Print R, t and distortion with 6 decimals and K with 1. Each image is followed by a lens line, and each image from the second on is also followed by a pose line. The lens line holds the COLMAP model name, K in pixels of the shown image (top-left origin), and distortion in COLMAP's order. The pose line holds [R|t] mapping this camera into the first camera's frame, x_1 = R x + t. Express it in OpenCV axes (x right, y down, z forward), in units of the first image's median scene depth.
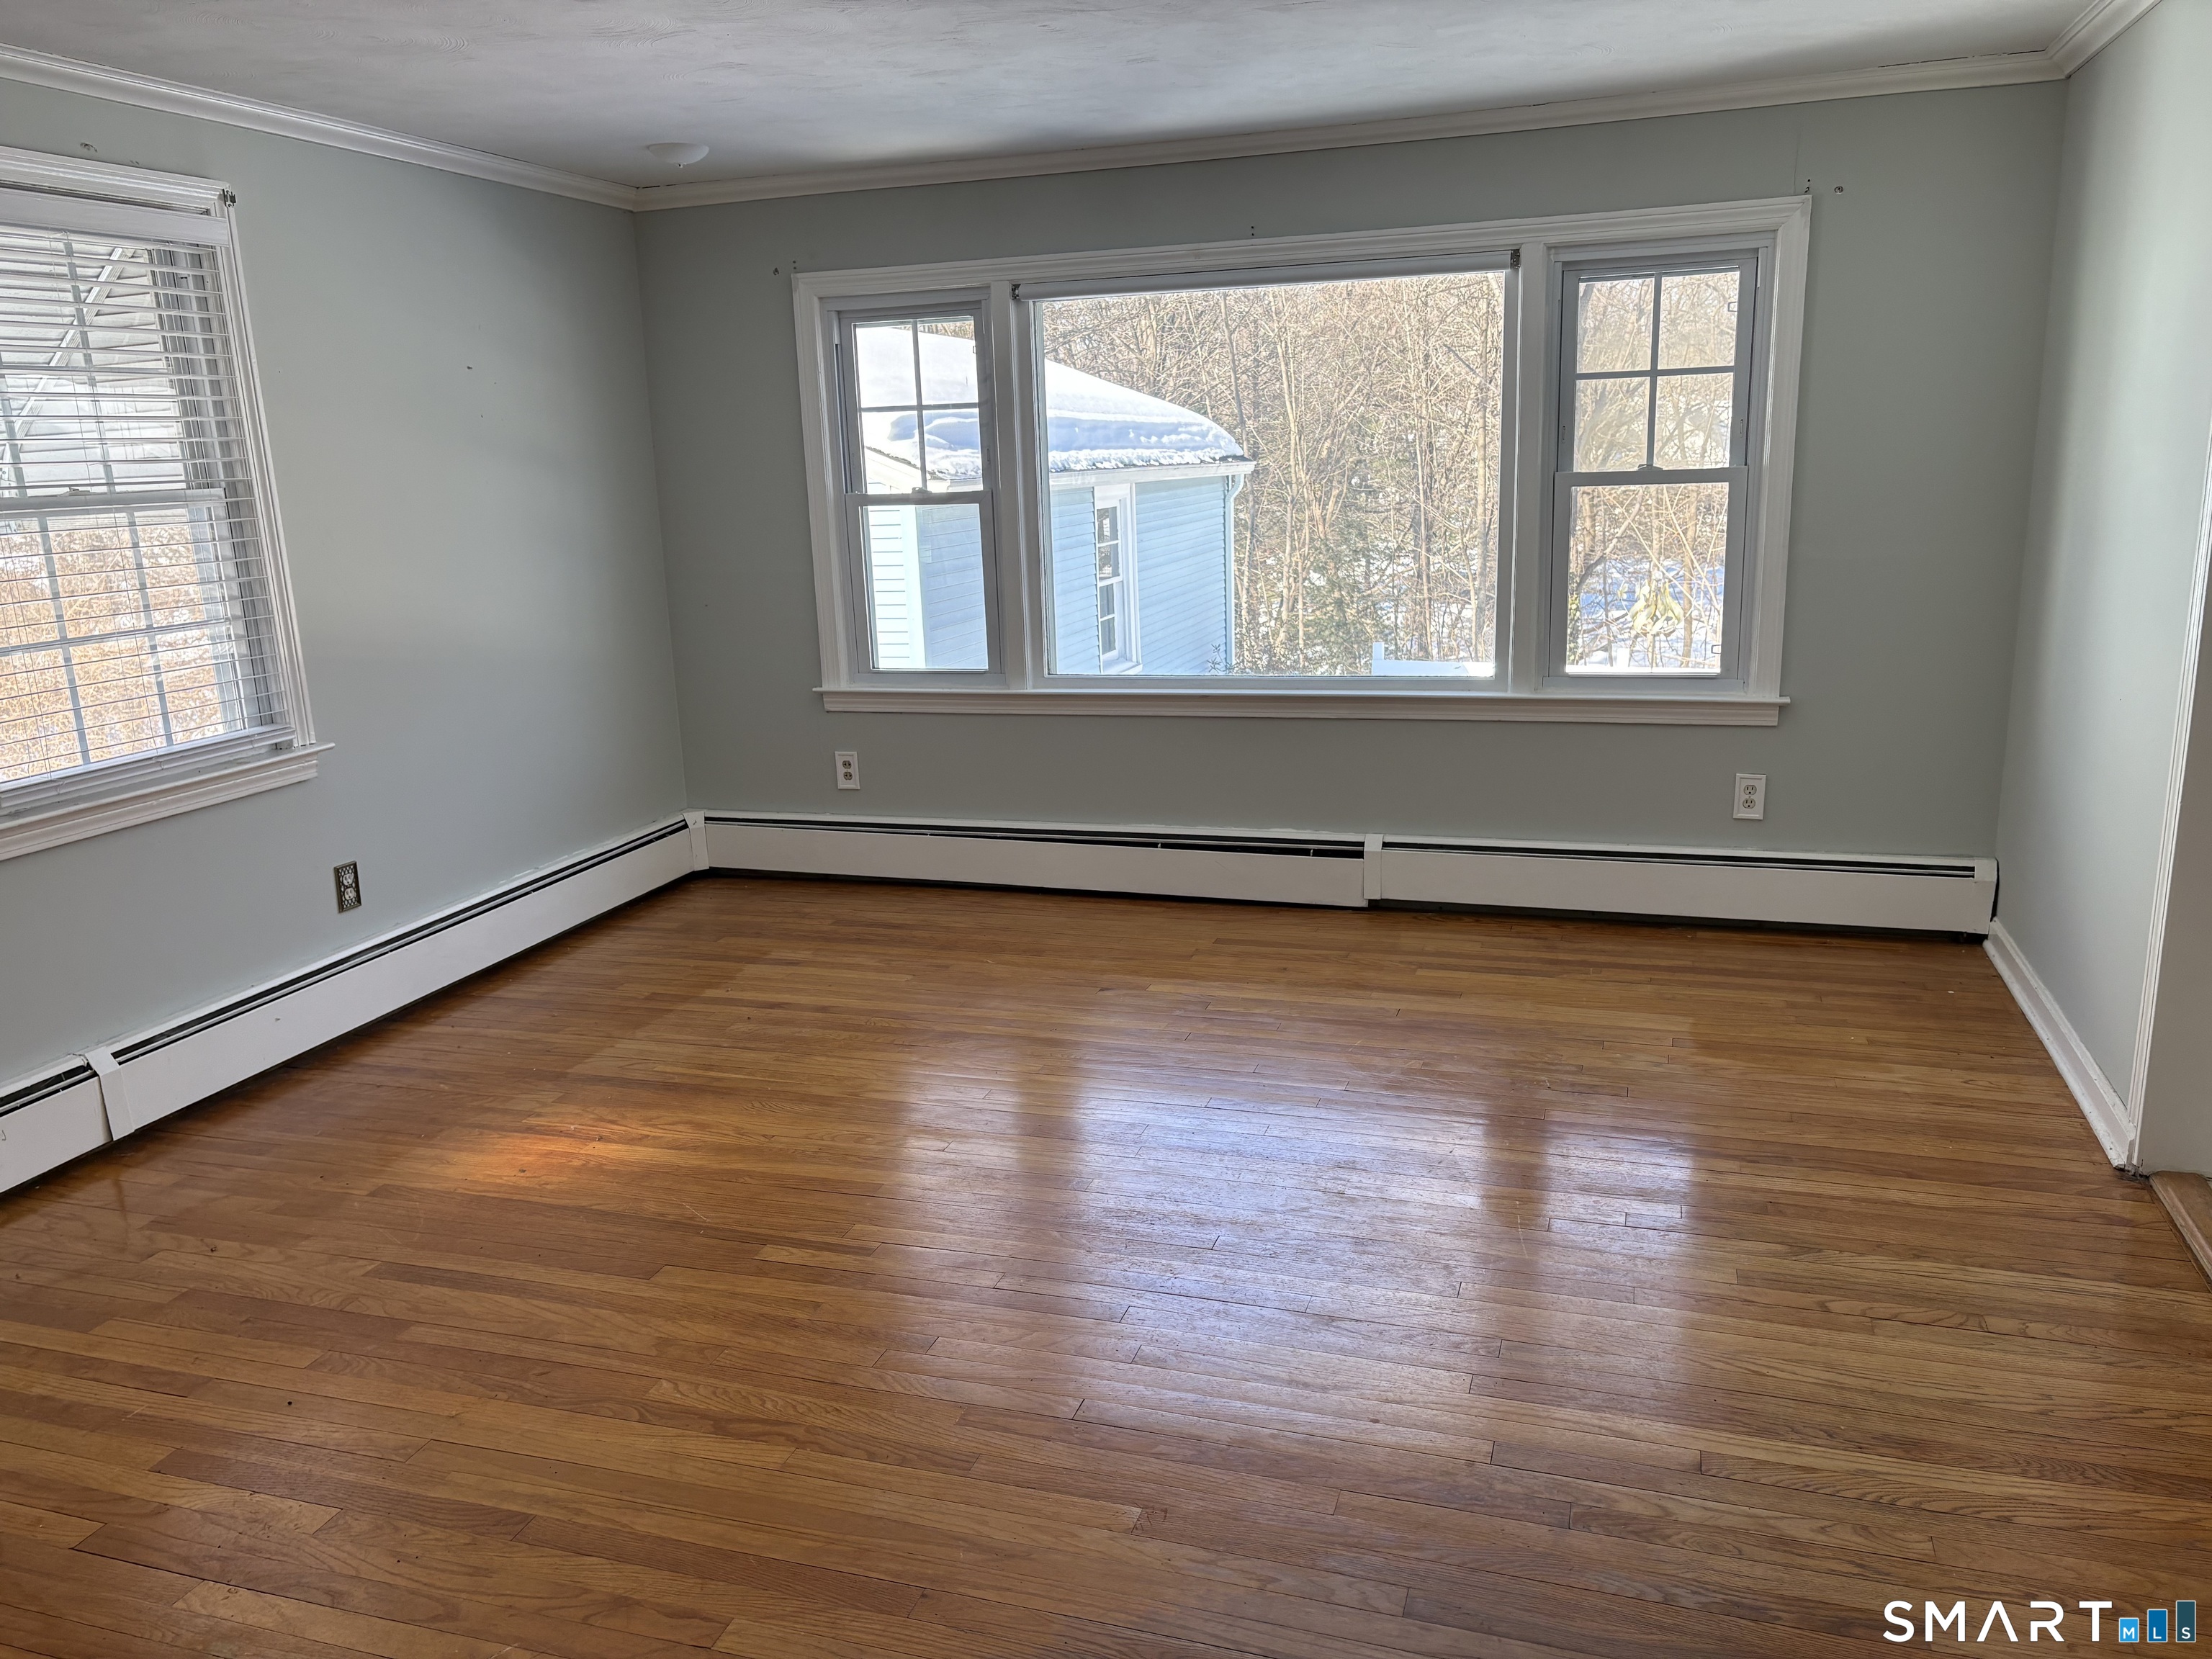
lens RADIAL K [[1616.0, 0, 1086.1], [0, 1616.0, 837.8], [0, 0, 1]] dist [0.051861, -0.040439]
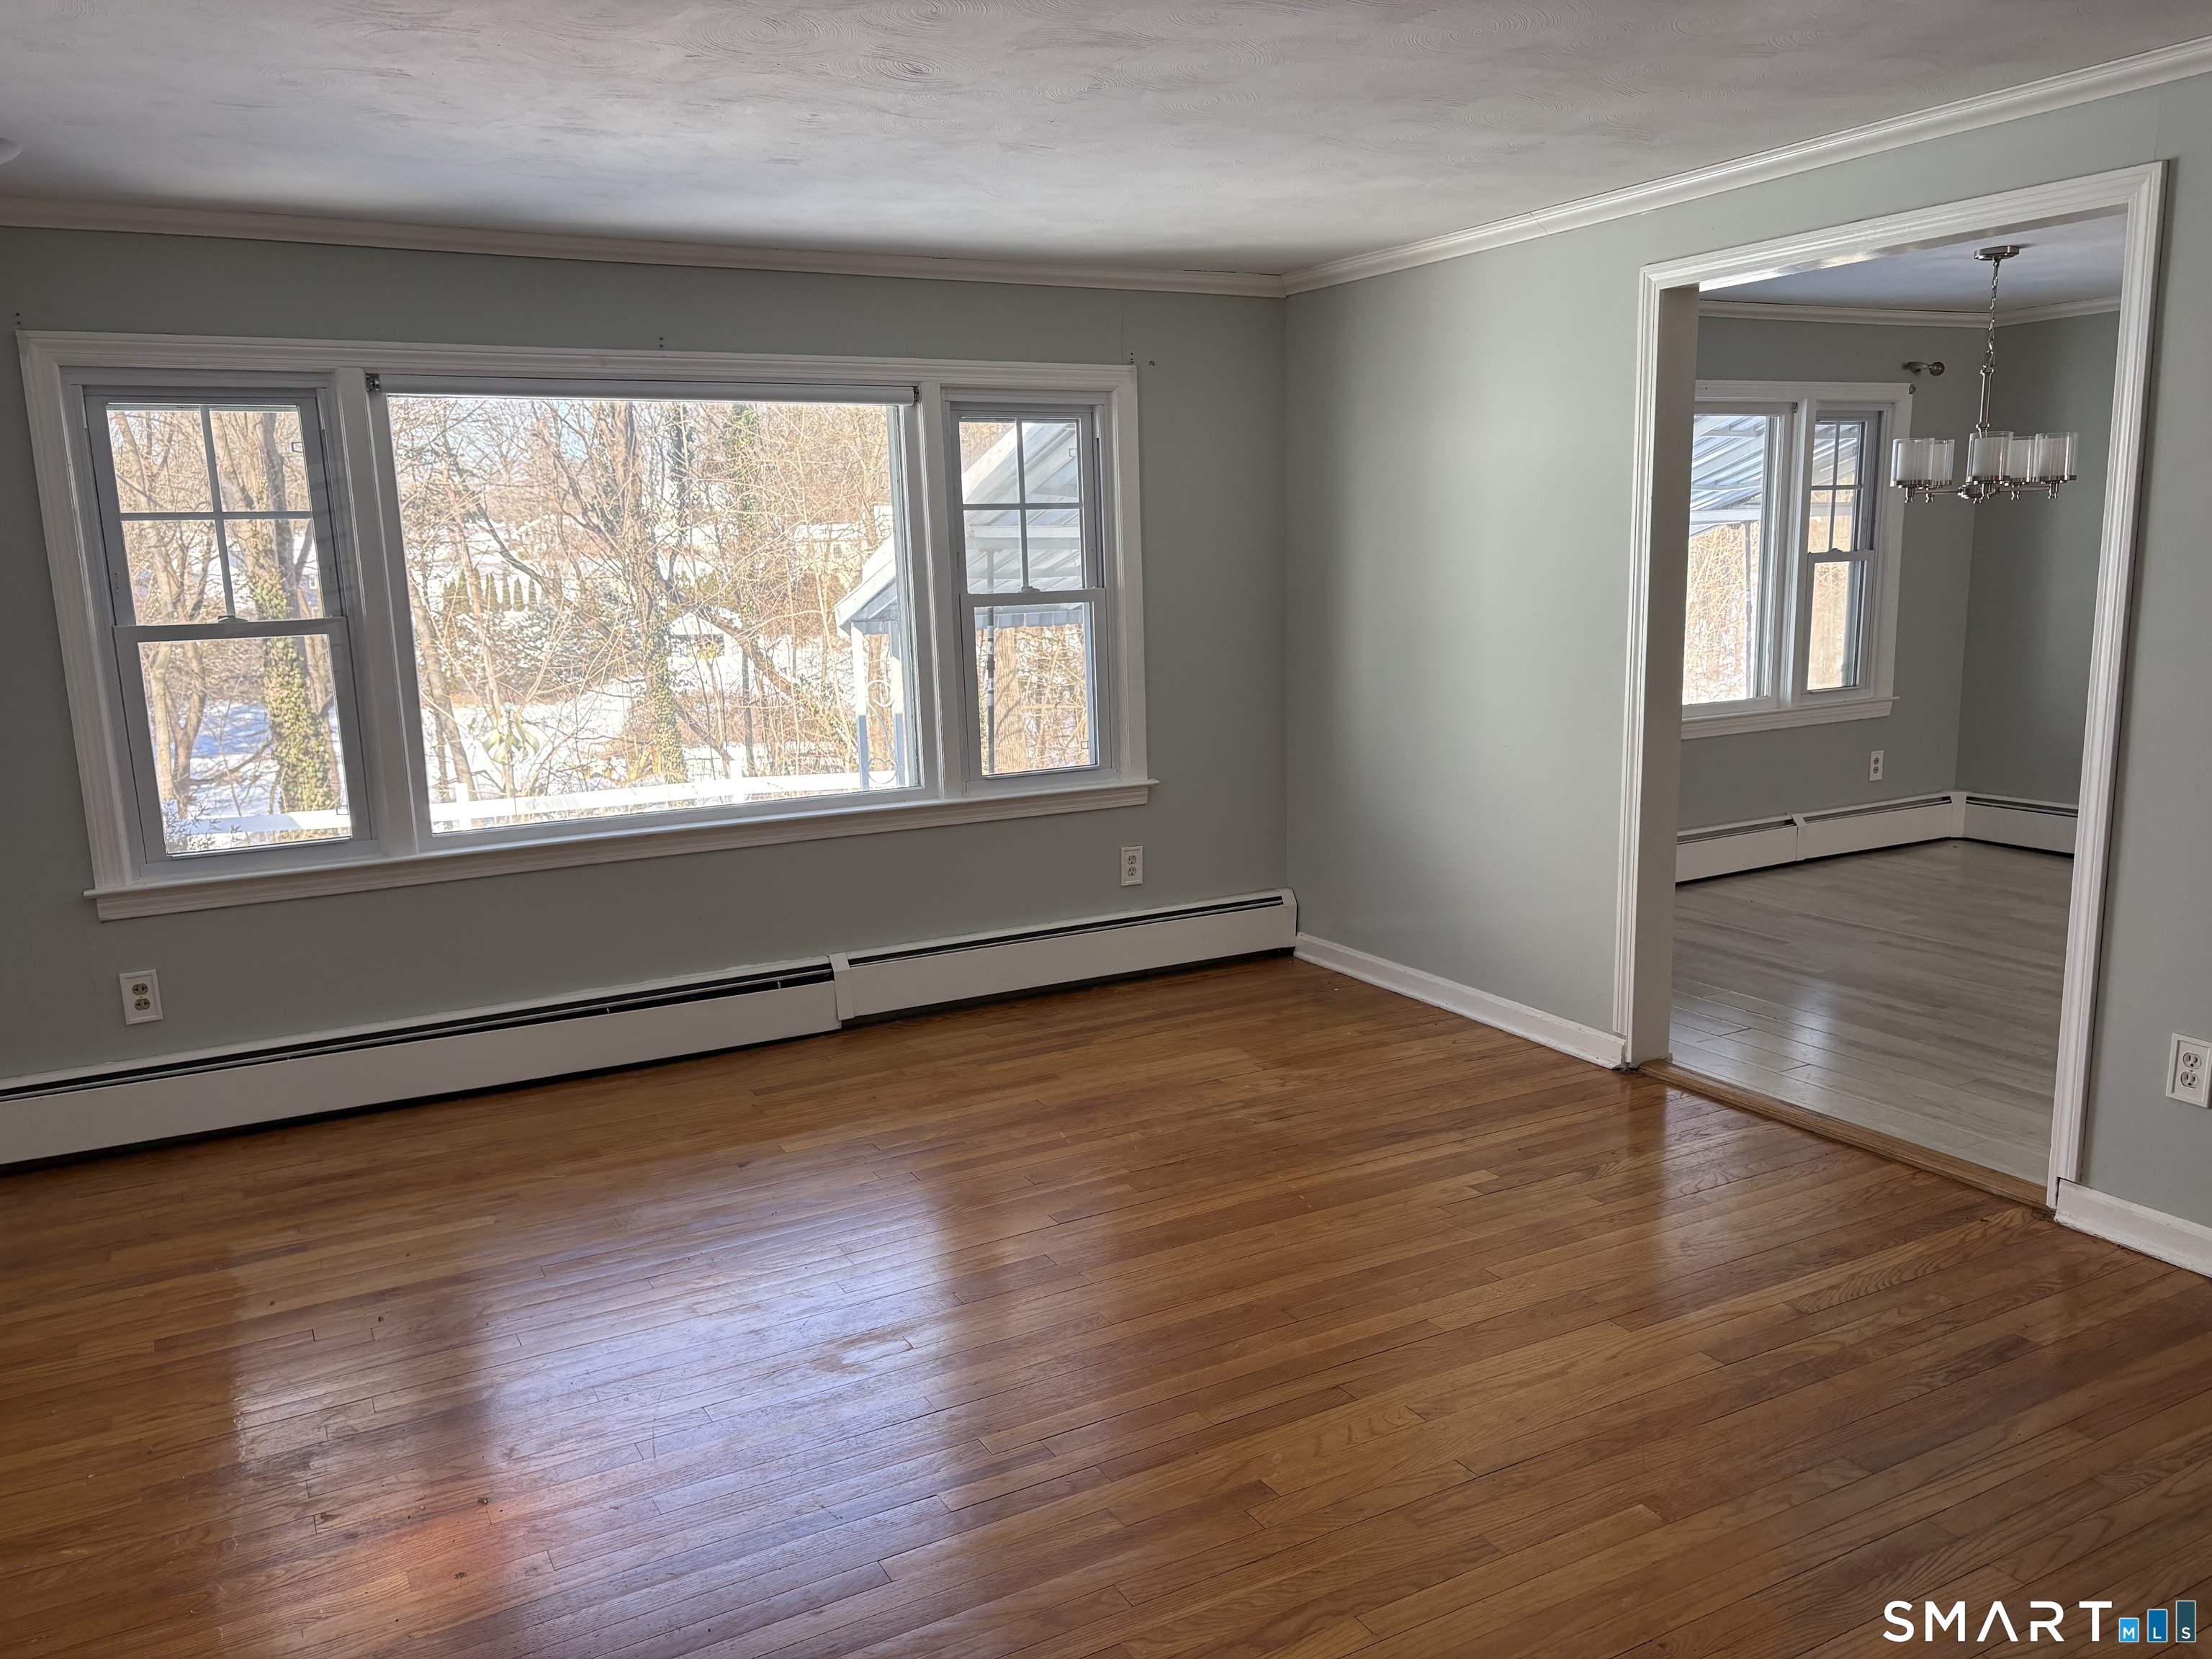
lens RADIAL K [[1616.0, 0, 1100.9], [0, 1616.0, 839.2], [0, 0, 1]] dist [0.051861, -0.040439]
pose [[0.697660, -0.113230, 0.707424, -0.431334], [0.171736, 0.985073, -0.011696, -0.034507], [-0.695541, 0.129650, 0.706692, 0.195346]]
